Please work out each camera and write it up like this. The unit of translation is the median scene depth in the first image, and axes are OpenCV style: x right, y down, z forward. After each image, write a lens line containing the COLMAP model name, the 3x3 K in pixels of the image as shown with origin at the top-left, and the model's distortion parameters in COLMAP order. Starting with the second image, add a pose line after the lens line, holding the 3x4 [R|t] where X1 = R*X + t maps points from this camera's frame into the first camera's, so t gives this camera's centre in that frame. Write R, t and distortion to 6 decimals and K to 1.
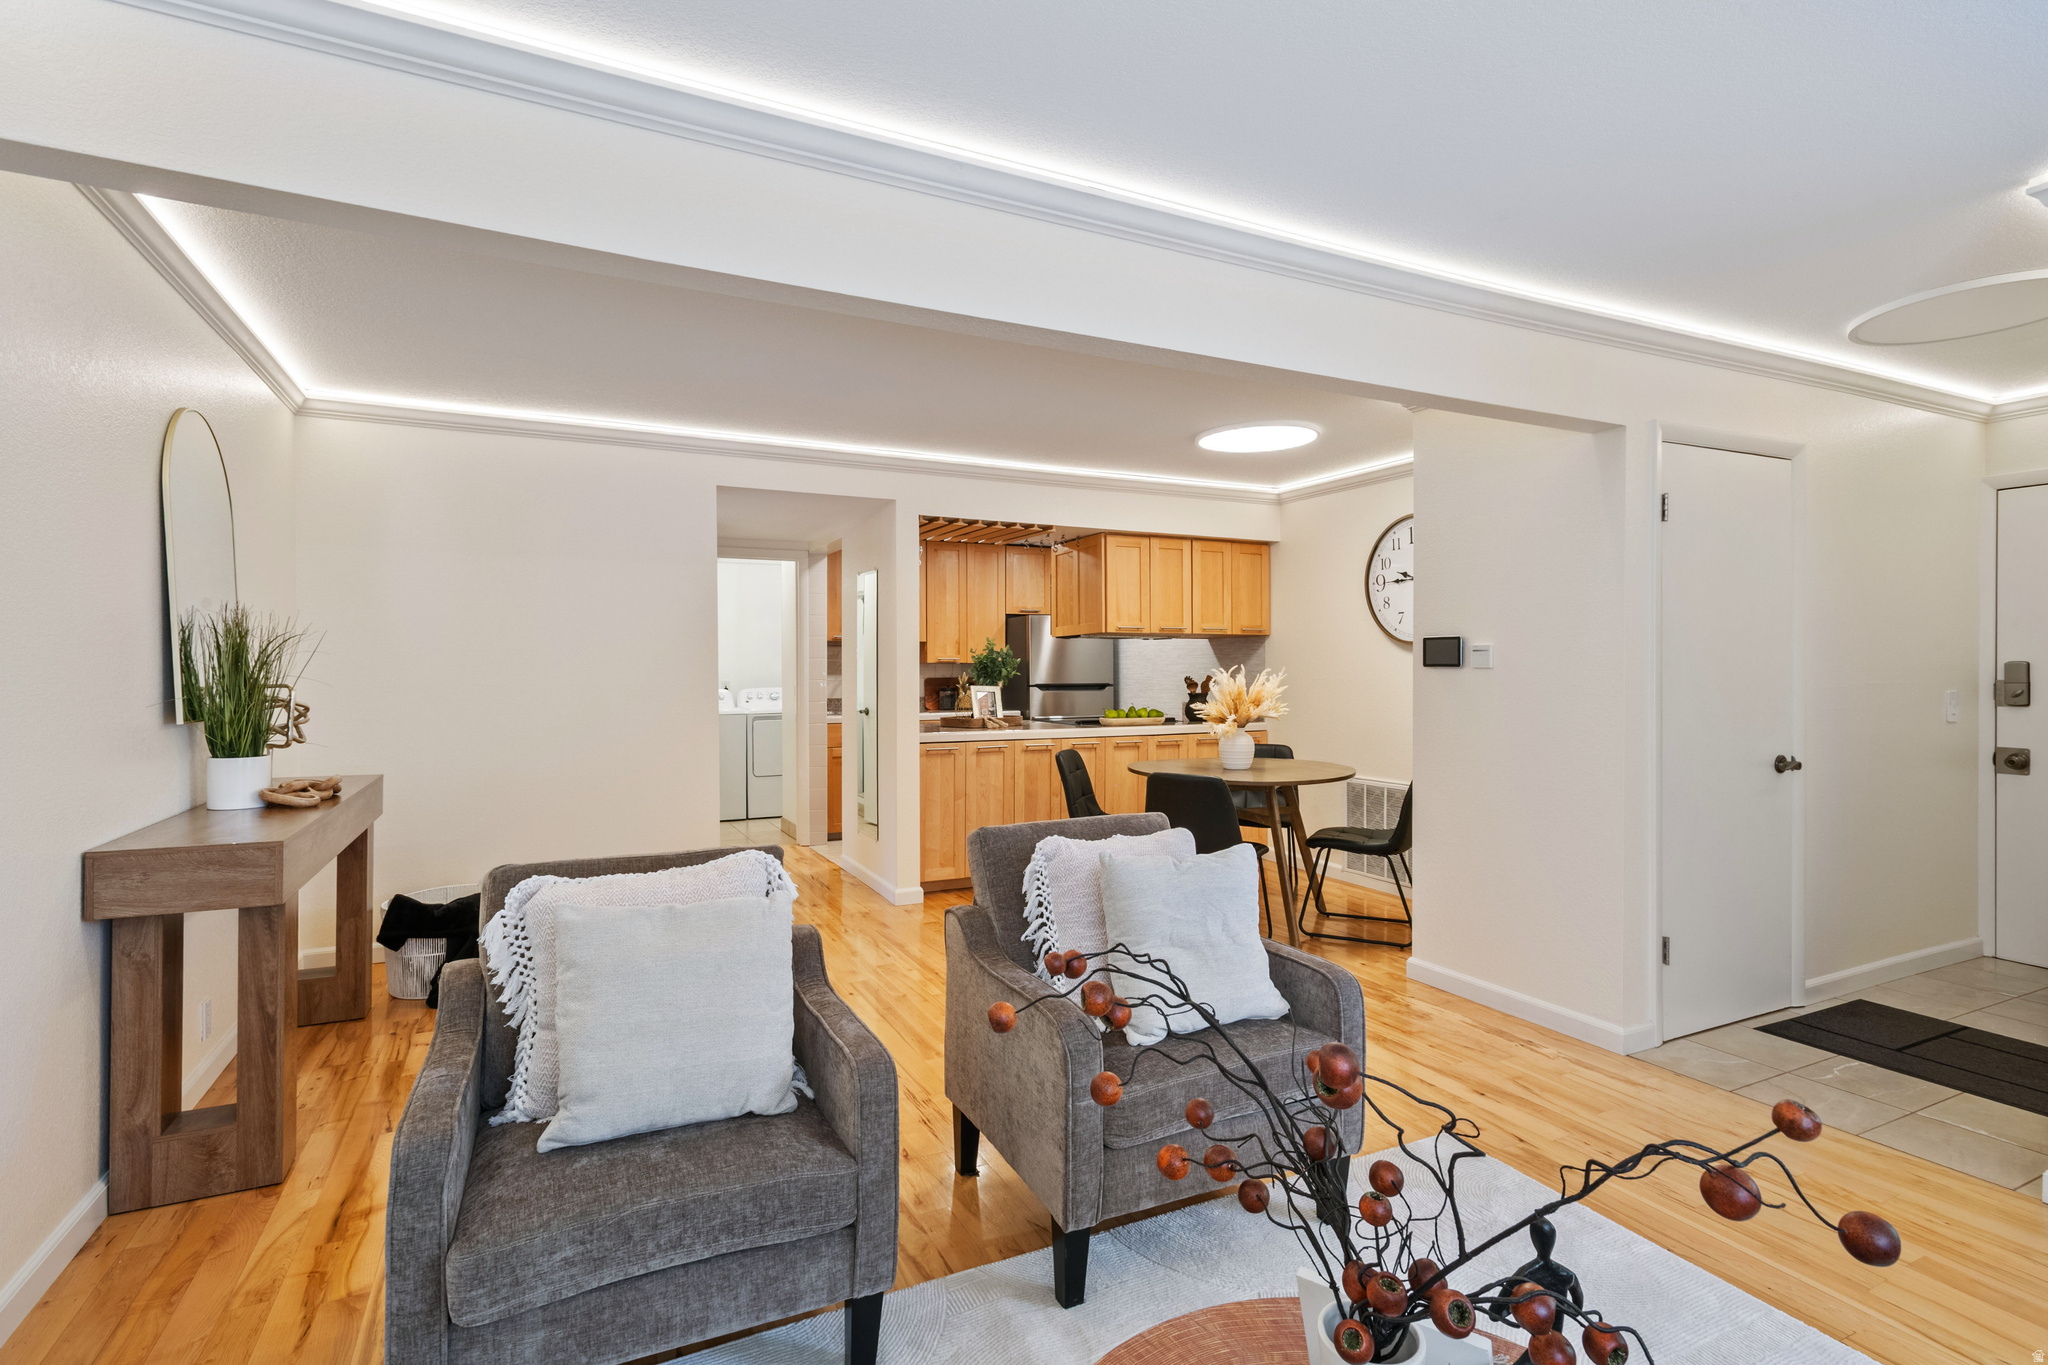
lens RADIAL K [[976.4, 0, 1033.4], [0, 976.4, 681.9], [0, 0, 1]] dist [-0.001027, 0.000007]
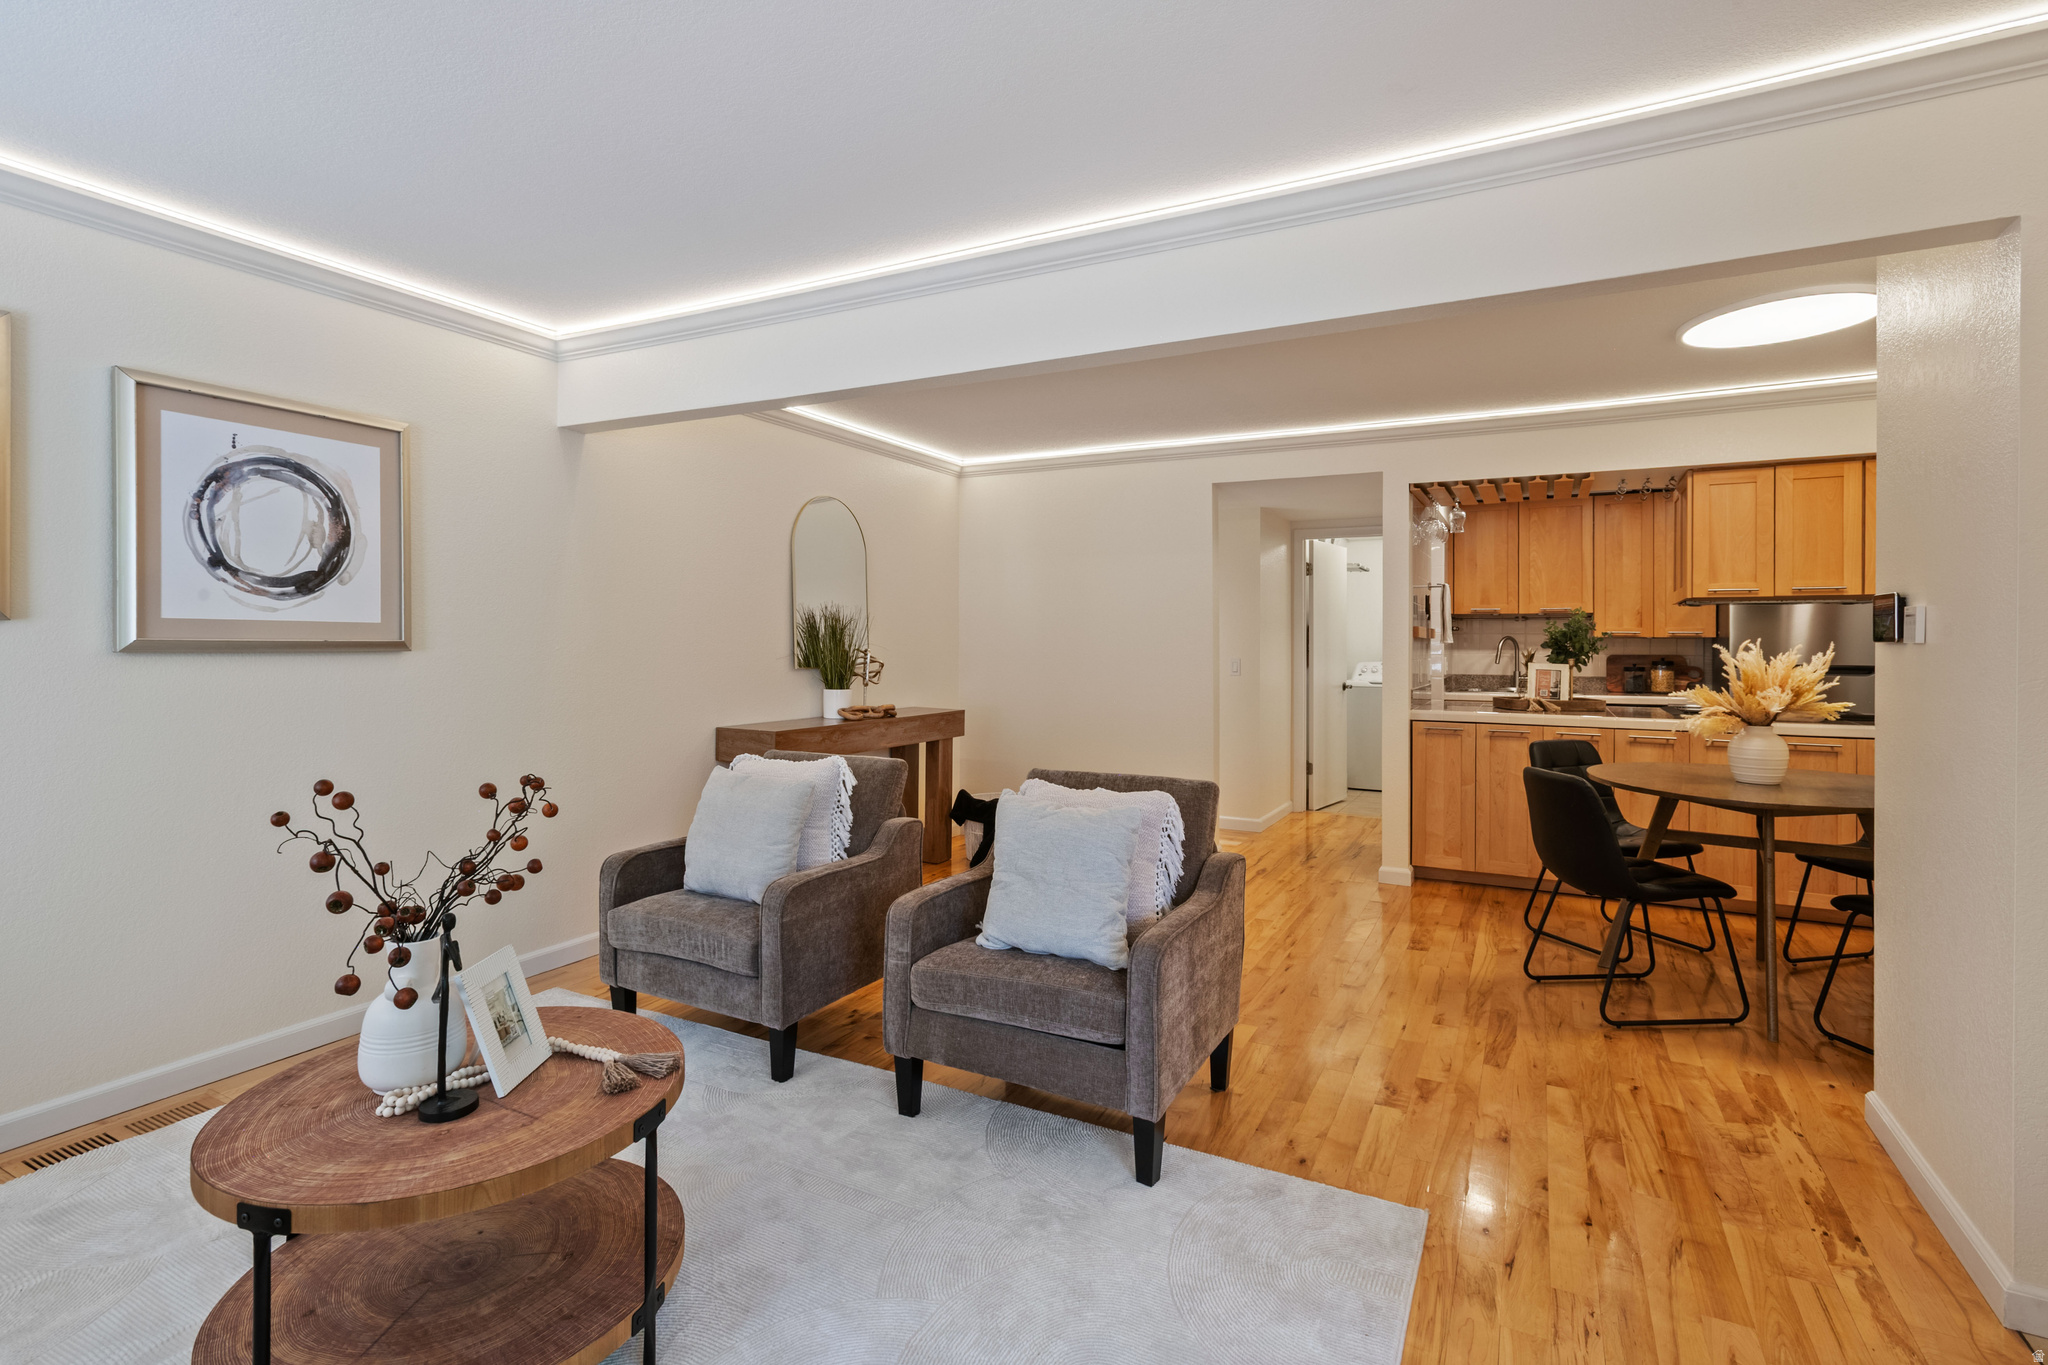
lens RADIAL K [[986.2, 0, 1024.5], [0, 986.2, 648.2], [0, 0, 1]] dist [0.000966, 0.009039]
pose [[0.587386, 0.009924, -0.809246, 0.395181], [-0.016328, 0.999867, 0.000410, -0.001984], [0.809142, 0.012973, 0.587470, 0.104639]]
